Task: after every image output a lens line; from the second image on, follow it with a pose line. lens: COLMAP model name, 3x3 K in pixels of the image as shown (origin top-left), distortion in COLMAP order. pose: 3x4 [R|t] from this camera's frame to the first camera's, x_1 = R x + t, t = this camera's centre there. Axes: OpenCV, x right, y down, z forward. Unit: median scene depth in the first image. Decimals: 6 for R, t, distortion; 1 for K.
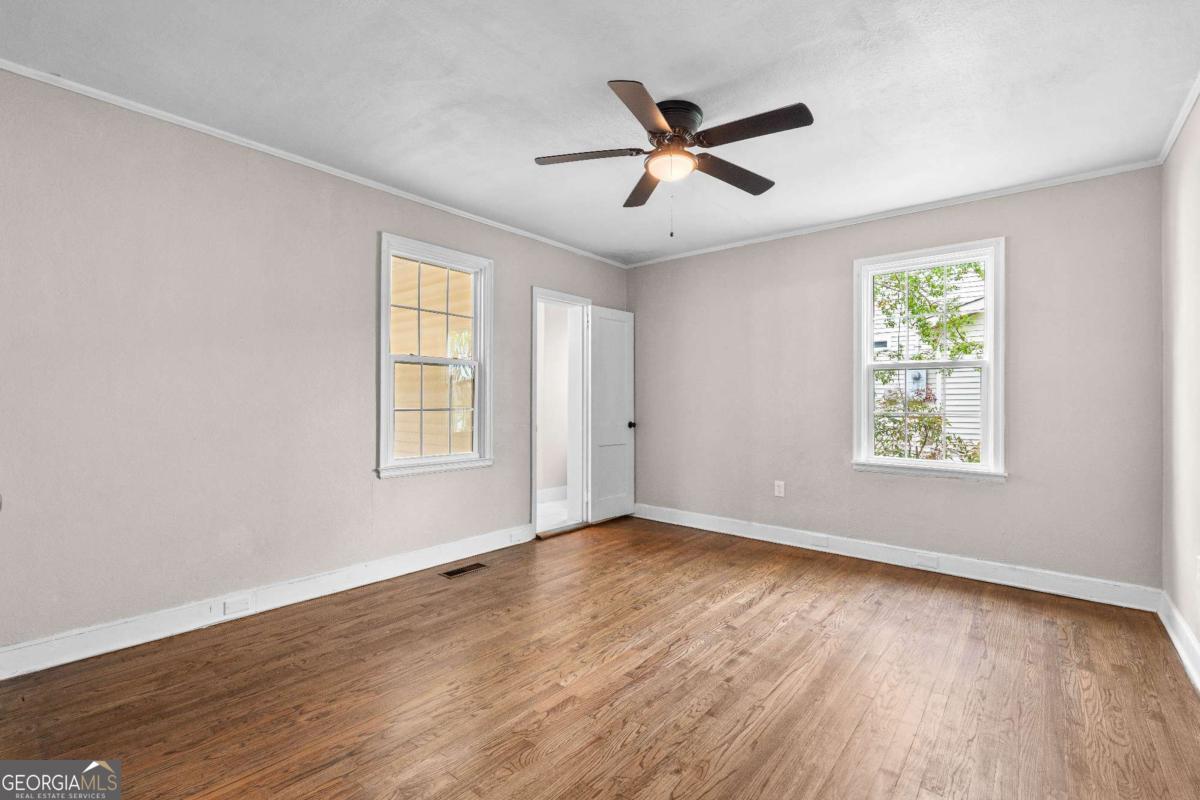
lens RADIAL K [[523.8, 0, 596.4], [0, 523.8, 398.1], [0, 0, 1]] dist [-0.006050, 0.001393]
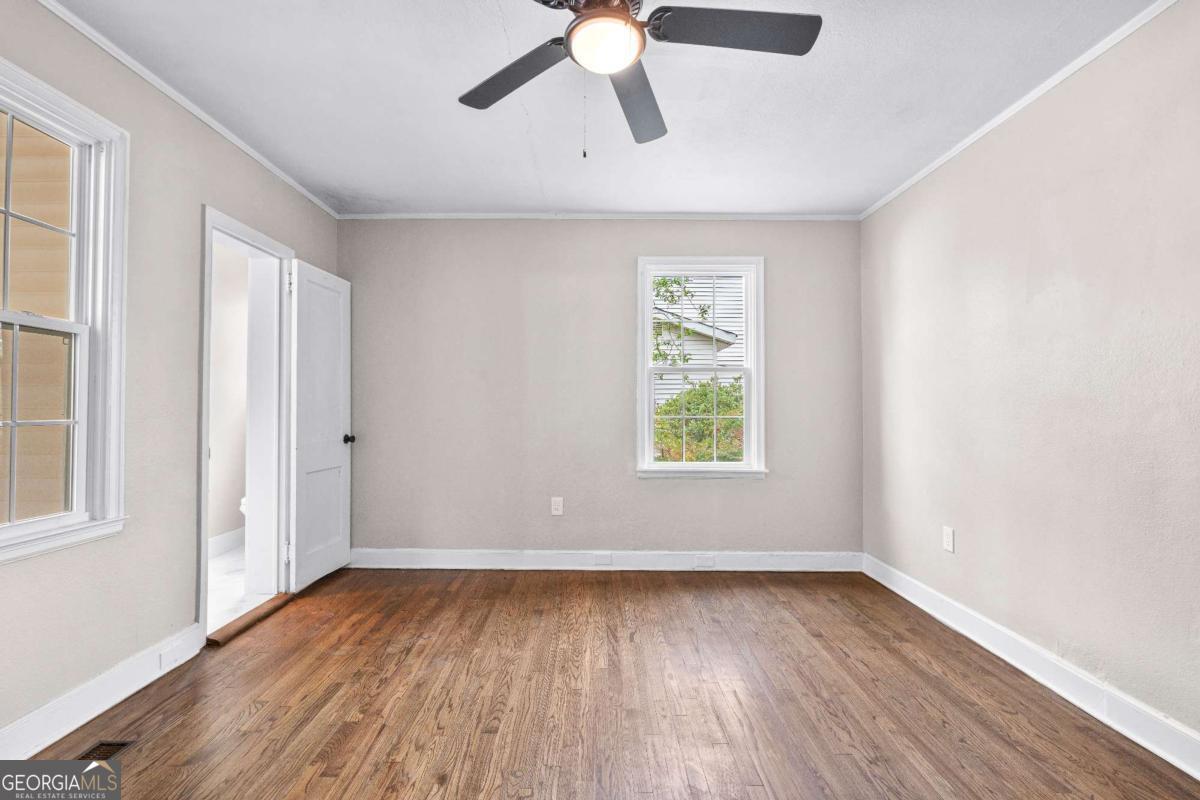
lens RADIAL K [[523.8, 0, 591.4], [0, 523.8, 397.3], [0, 0, 1]] dist [-0.006050, 0.001393]
pose [[0.764998, 0.008706, 0.643973, -0.203220], [-0.002525, 0.999941, -0.010518, 0.001841], [-0.644027, 0.006420, 0.764975, 0.360929]]
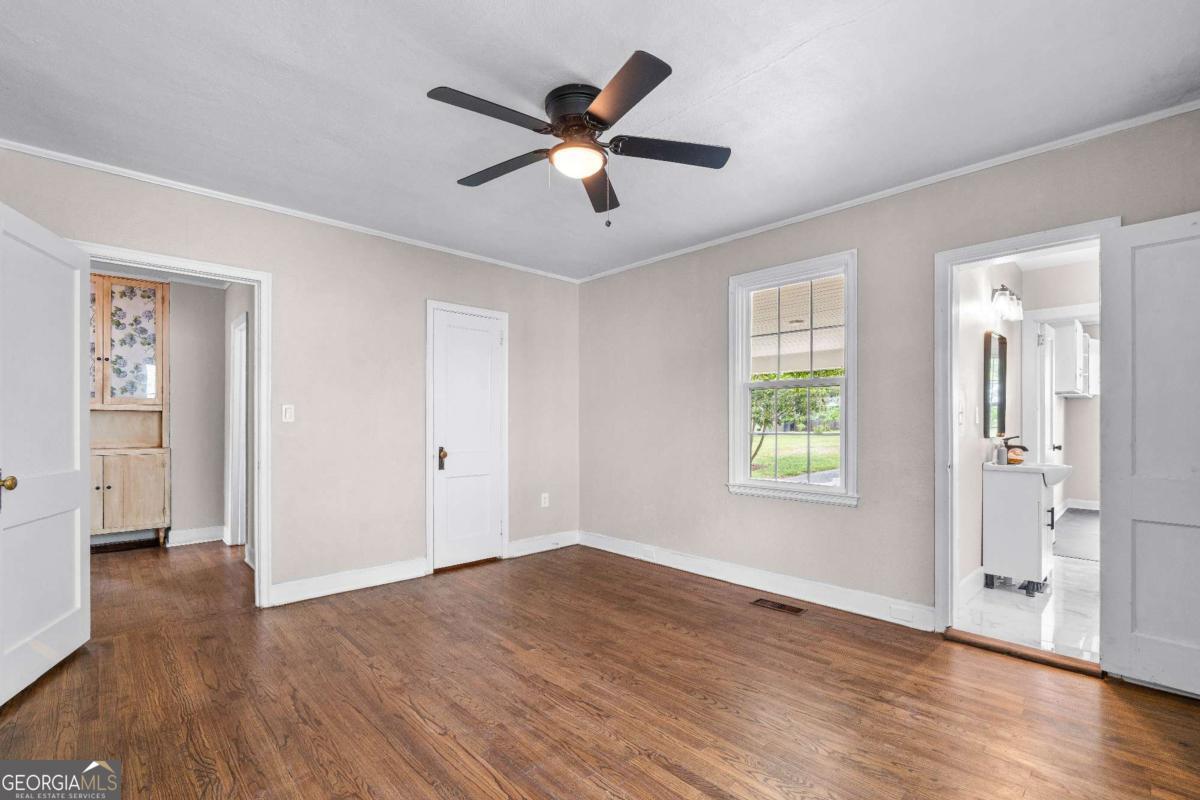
lens RADIAL K [[523.8, 0, 602.1], [0, 523.8, 424.6], [0, 0, 1]] dist [-0.006050, 0.001393]
pose [[-0.095772, -0.004392, -0.995394, 0.720121], [0.004267, 0.999979, -0.004823, 0.007875], [0.995394, -0.004709, -0.095752, 0.790145]]
